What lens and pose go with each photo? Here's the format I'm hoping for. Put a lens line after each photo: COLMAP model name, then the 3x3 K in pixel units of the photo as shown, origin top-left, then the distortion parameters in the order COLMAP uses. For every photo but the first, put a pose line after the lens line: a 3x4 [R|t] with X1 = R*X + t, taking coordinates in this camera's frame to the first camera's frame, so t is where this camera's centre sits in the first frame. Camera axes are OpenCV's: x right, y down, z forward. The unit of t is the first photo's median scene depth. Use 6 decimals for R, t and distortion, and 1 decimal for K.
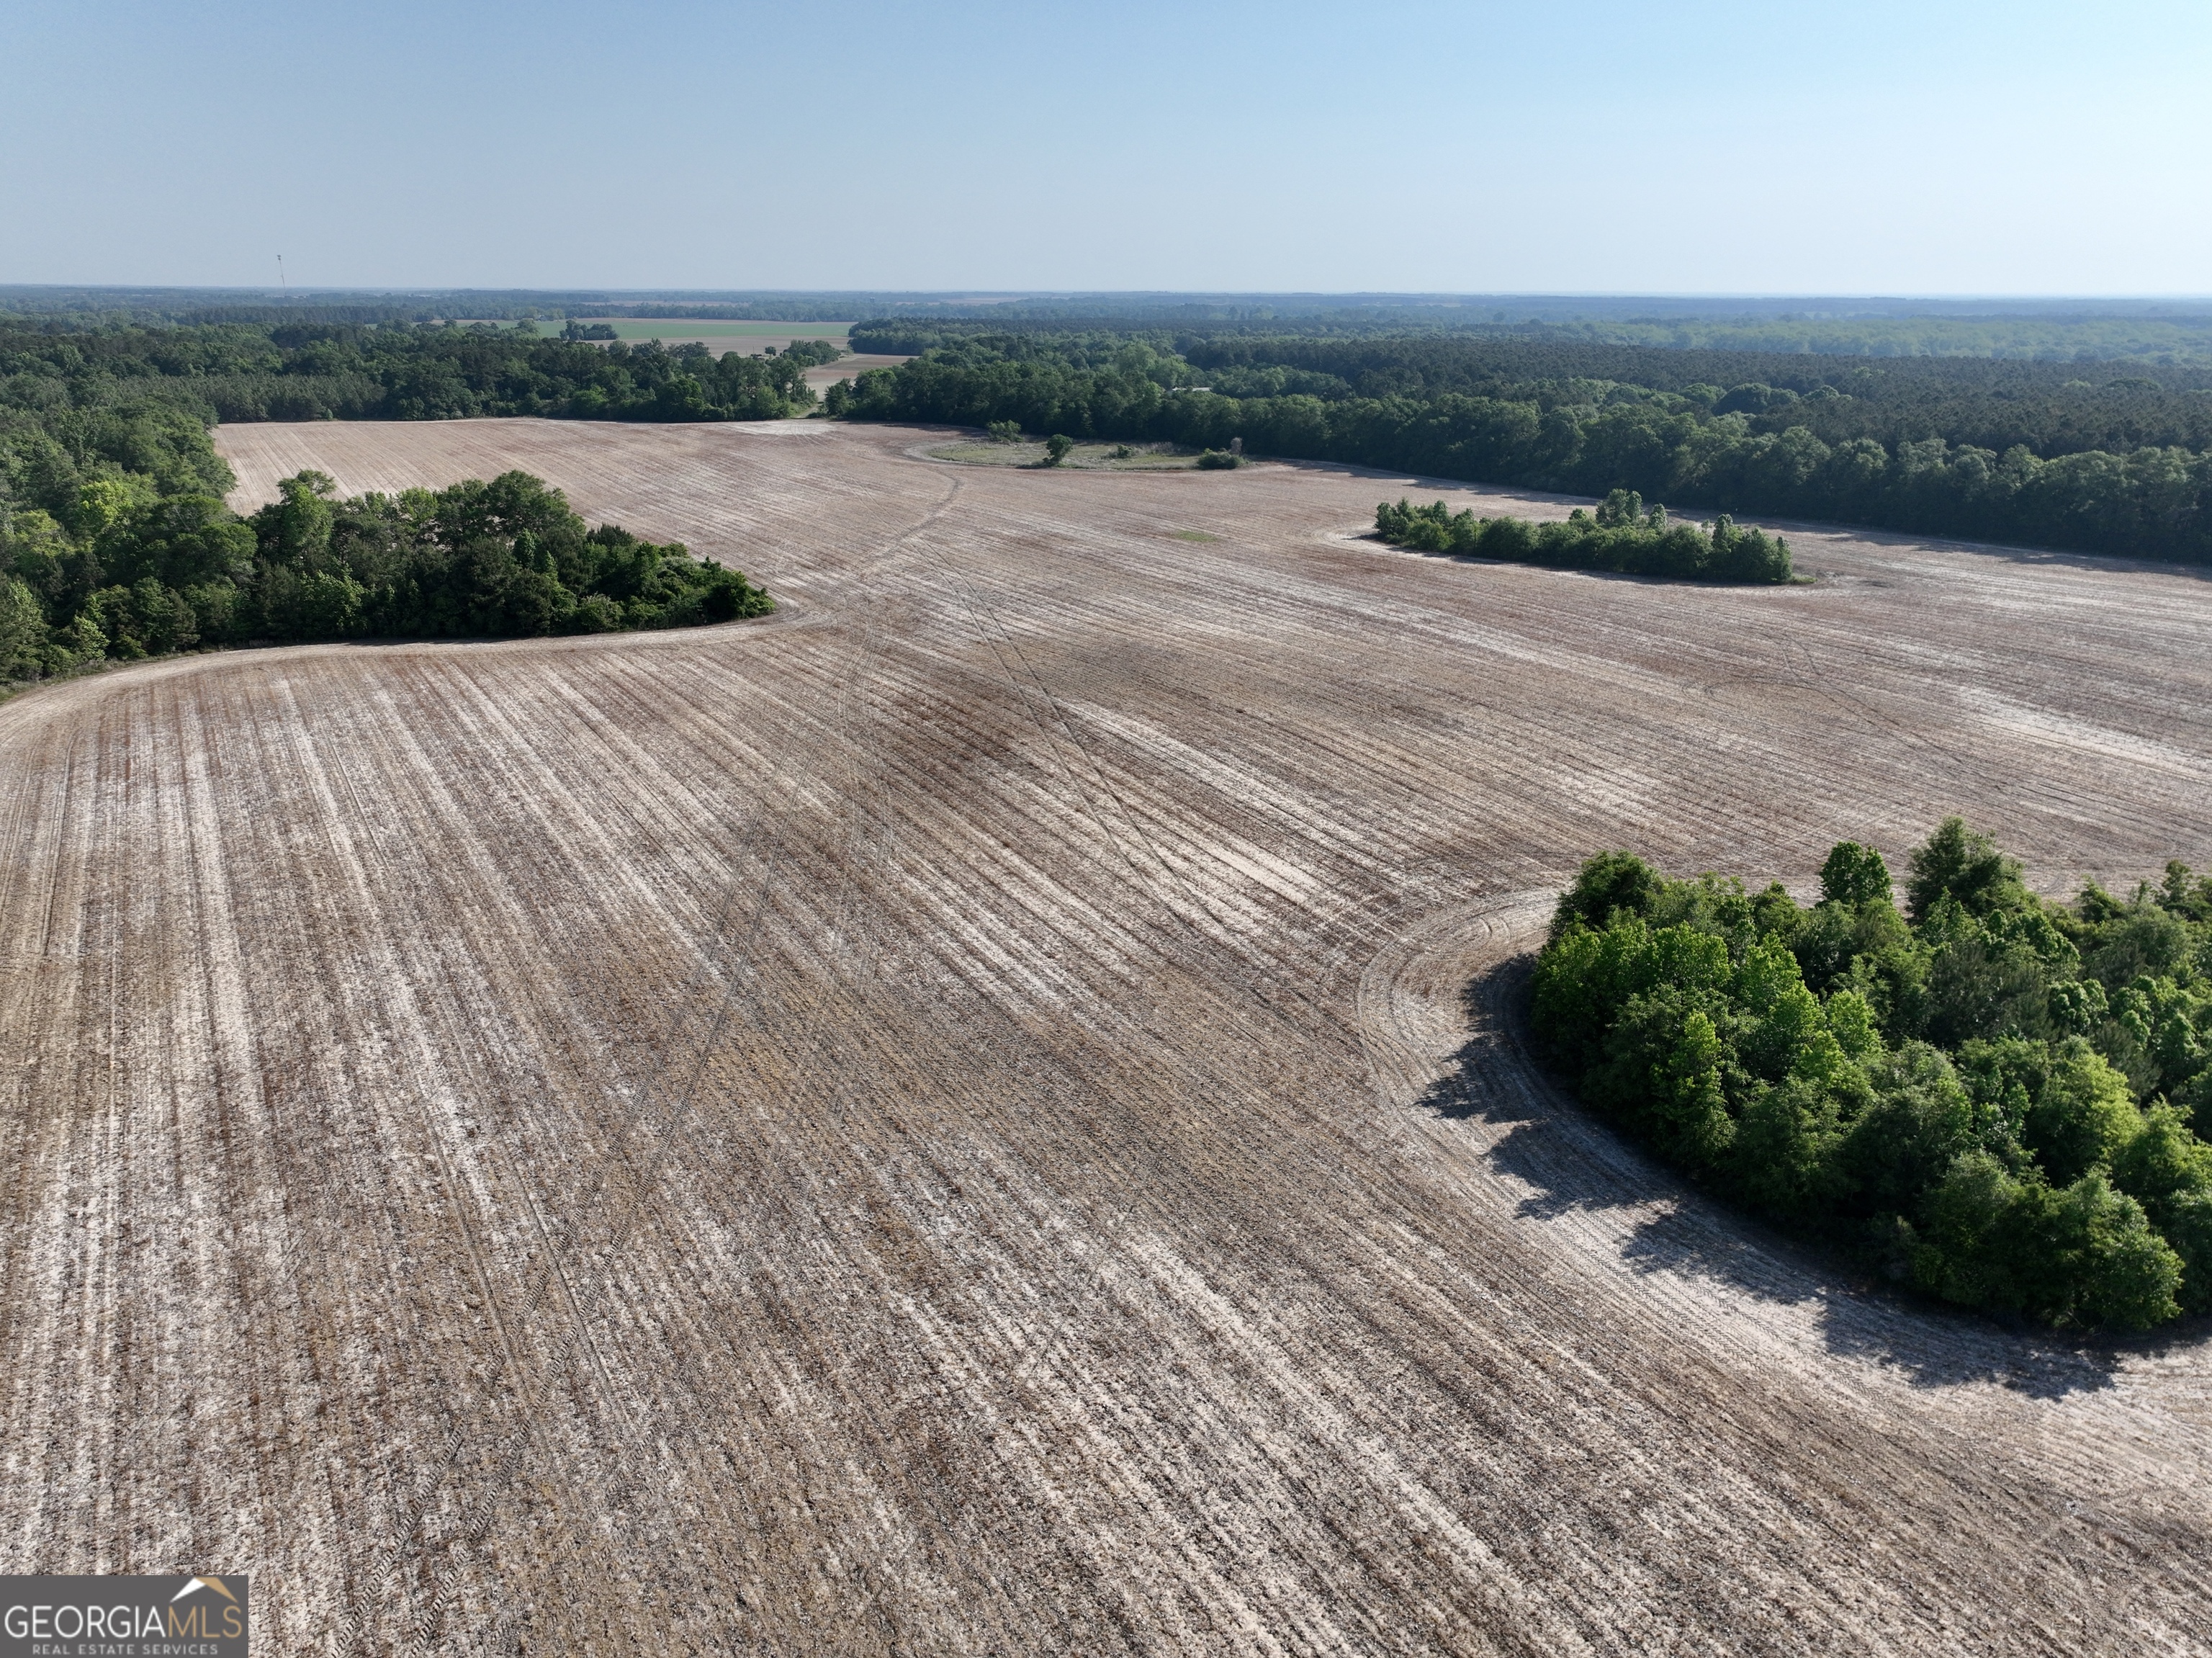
lens RADIAL K [[1561.4, 0, 1106.0], [0, 1561.4, 829.0], [0, 0, 1]] dist [-0.003142, 0.023053]
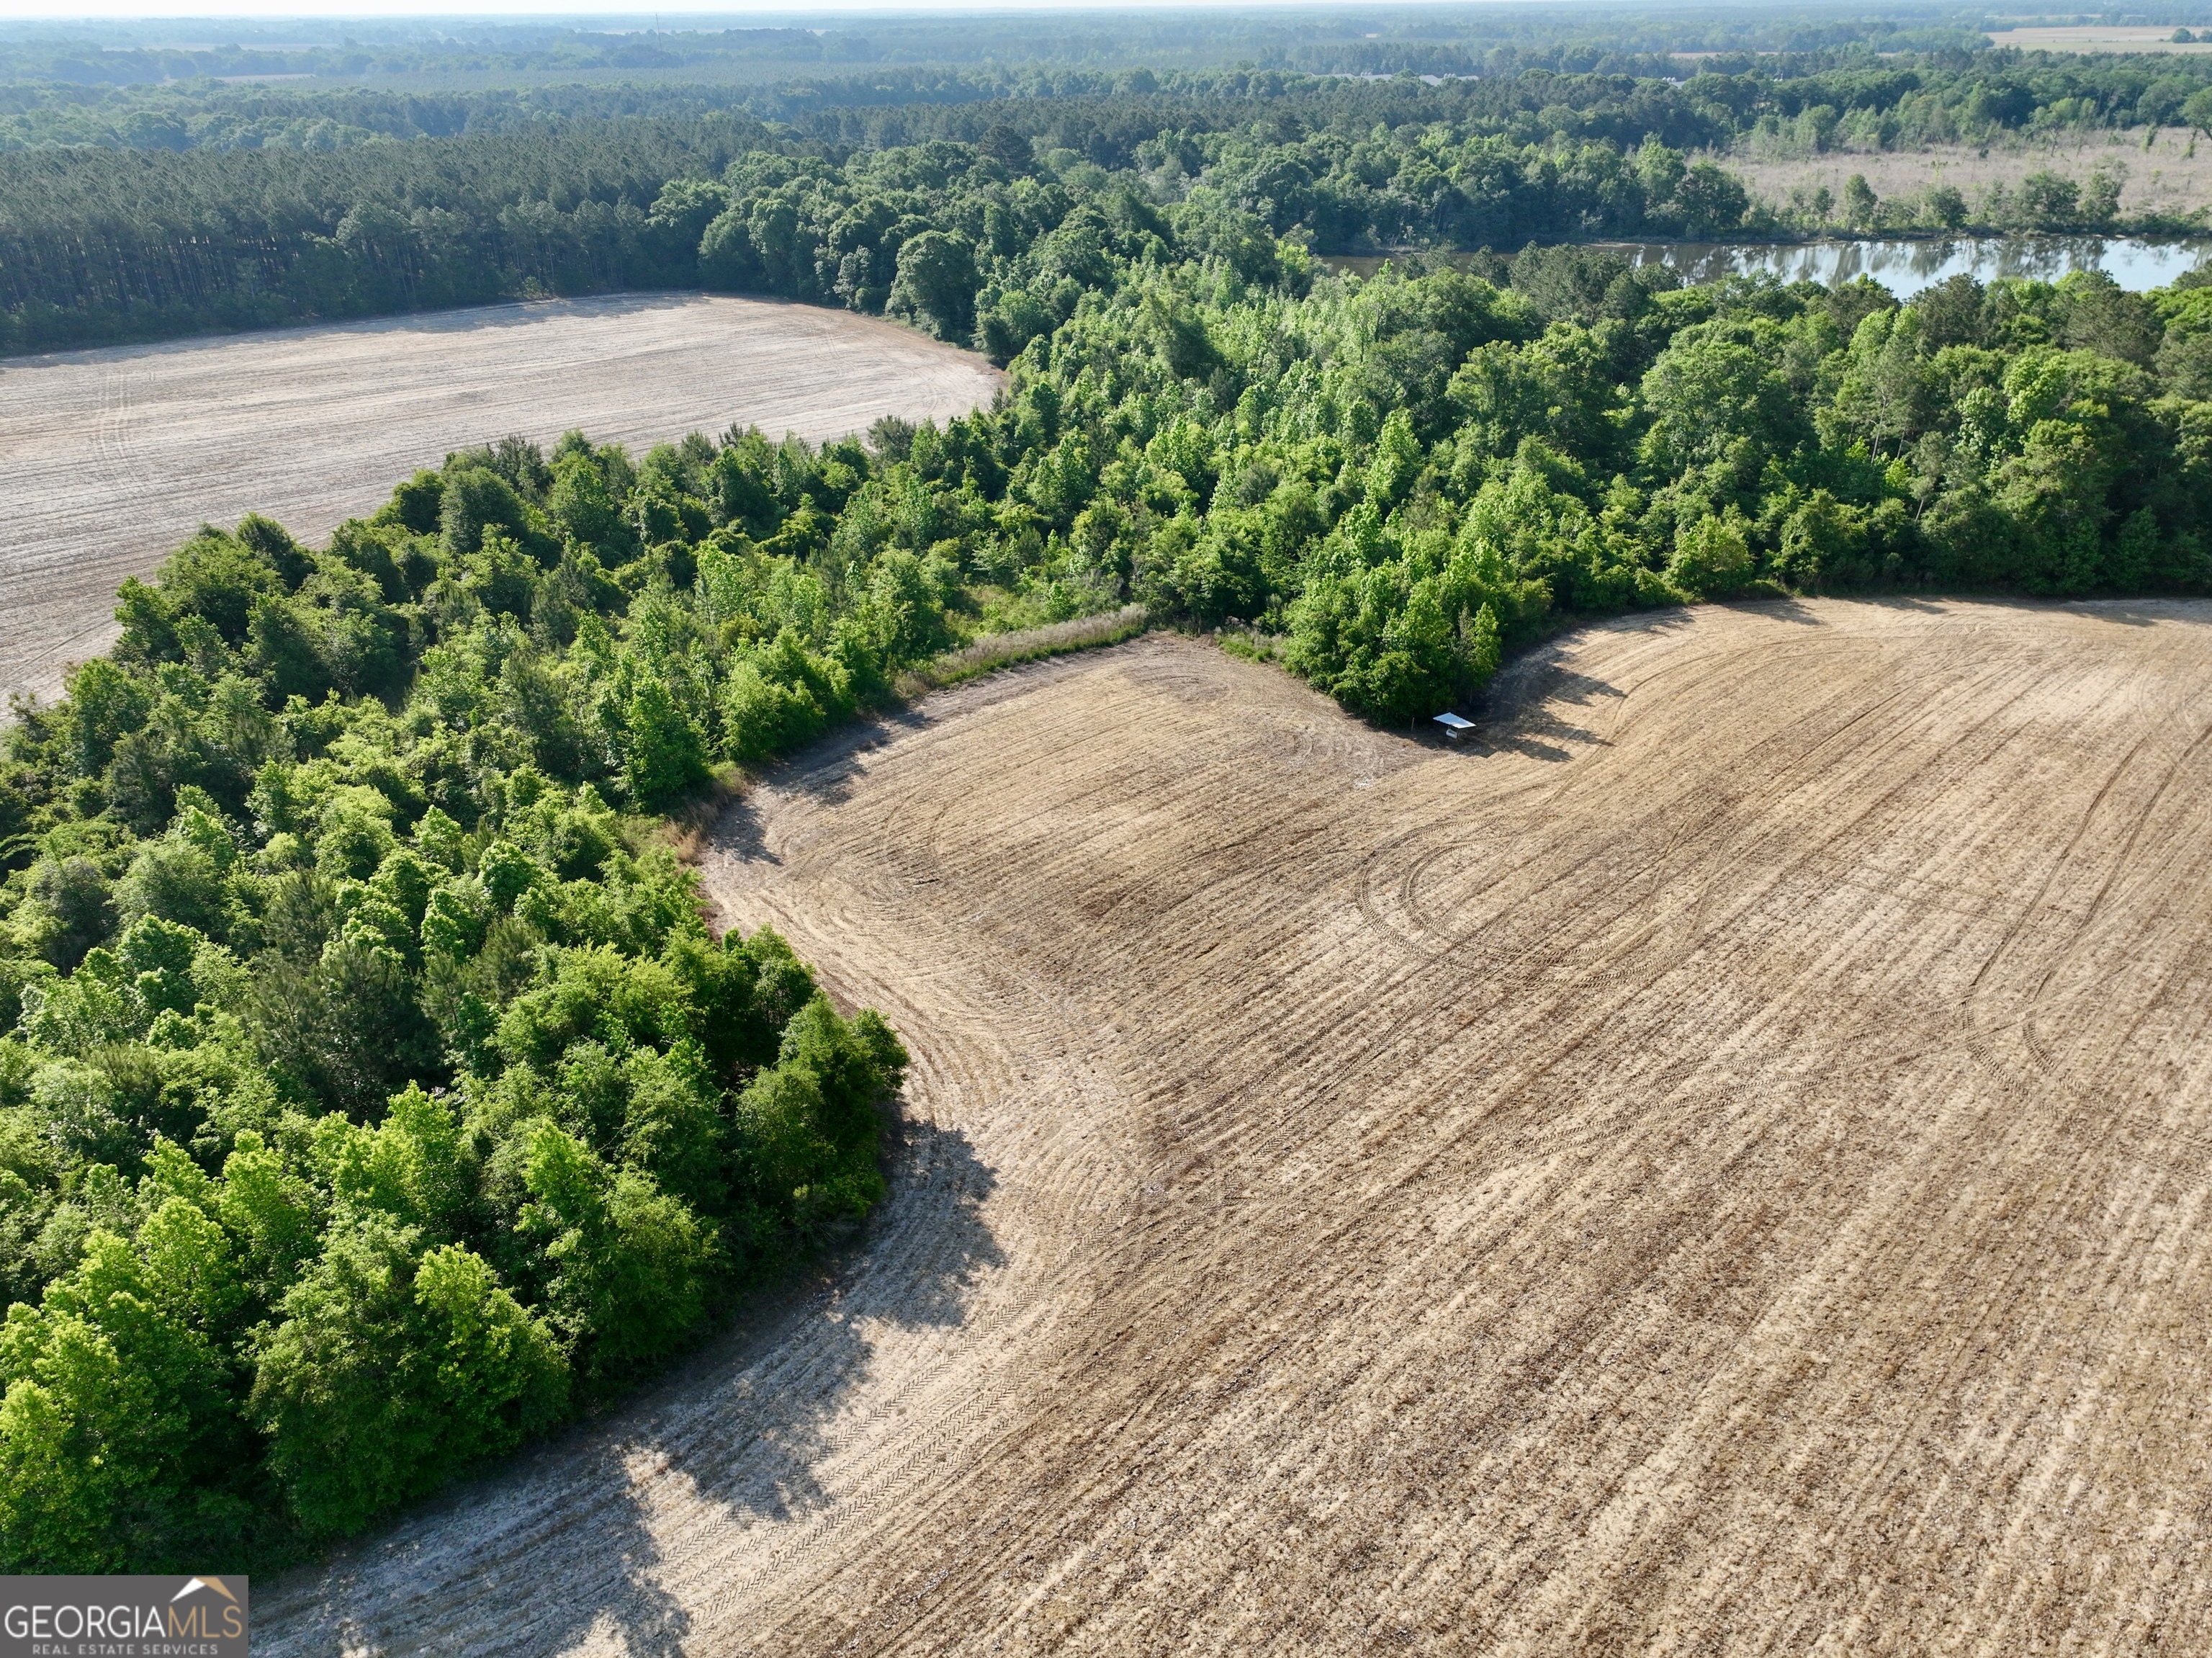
lens RADIAL K [[1561.4, 0, 1106.0], [0, 1561.4, 829.0], [0, 0, 1]] dist [-0.003142, 0.023053]
pose [[-0.253657, -0.454170, 0.854042, -0.078774], [0.322991, 0.792474, 0.517360, -0.145043], [-0.911776, 0.407080, -0.054324, 0.431711]]
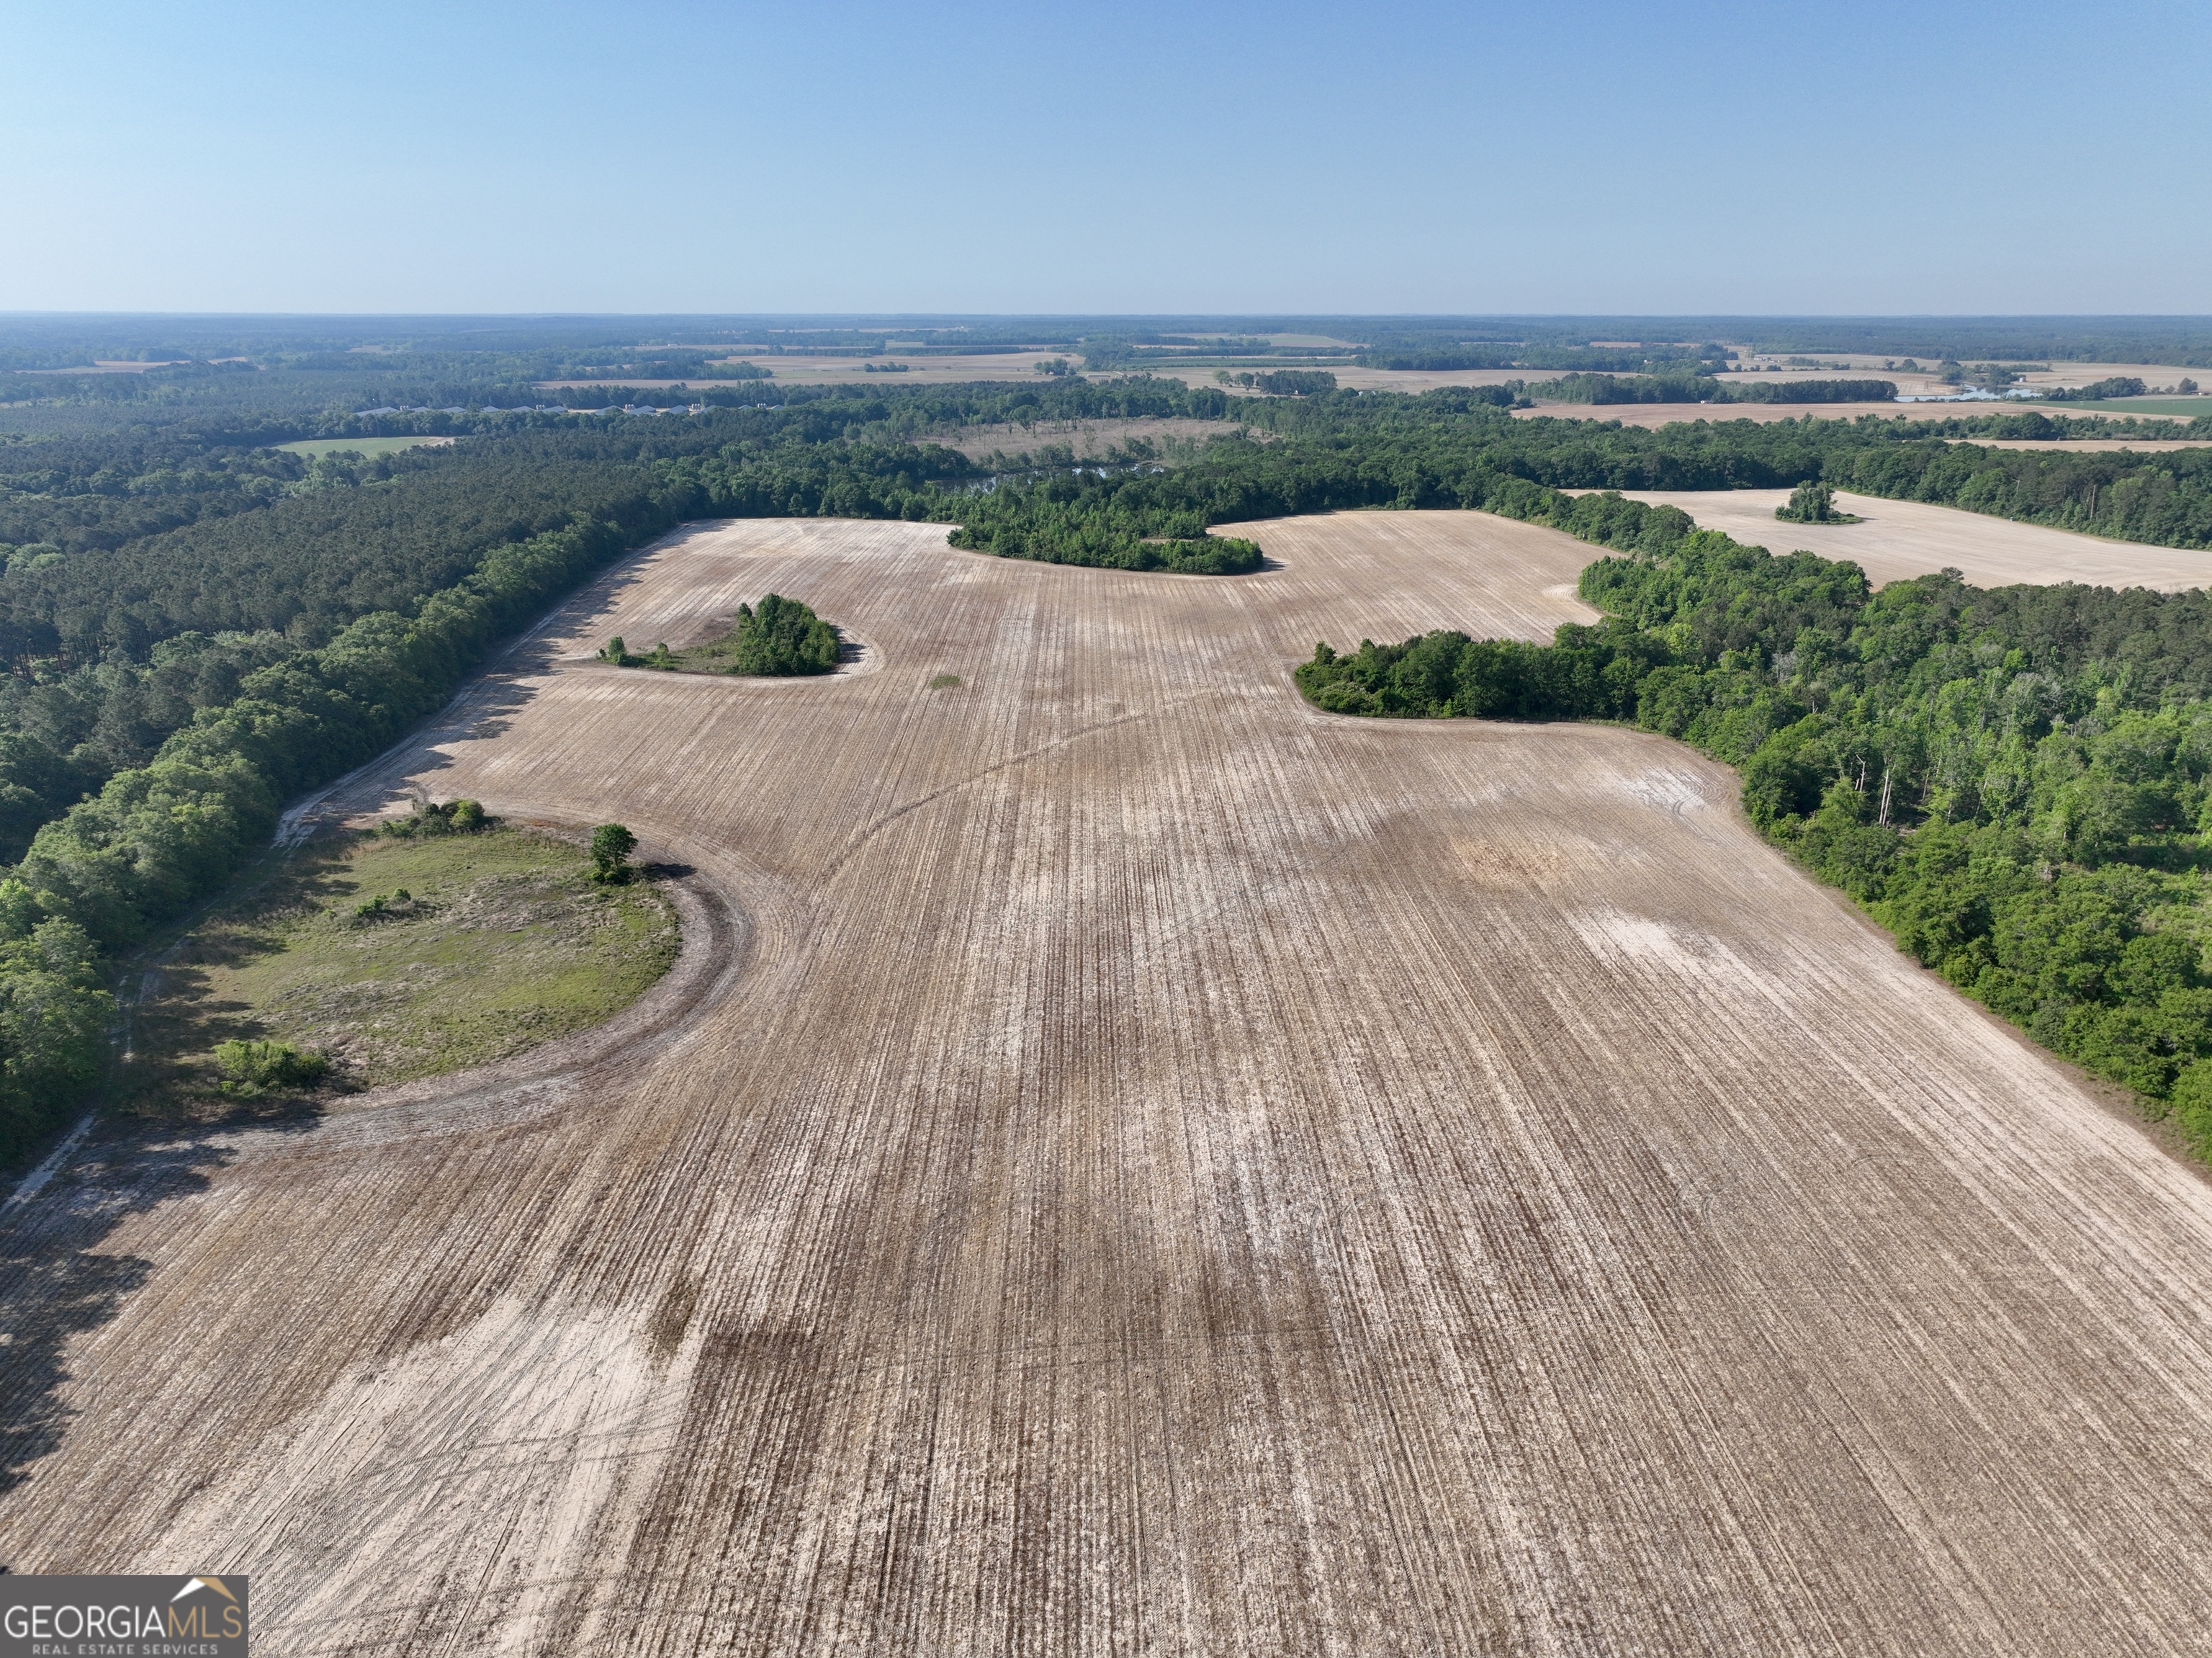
lens RADIAL K [[1561.4, 0, 1106.0], [0, 1561.4, 829.0], [0, 0, 1]] dist [-0.003142, 0.023053]
pose [[-0.867939, -0.162289, 0.469409, -1.402473], [0.158456, 0.805242, 0.571381, -1.645850], [-0.470717, 0.570304, -0.673185, 3.815988]]
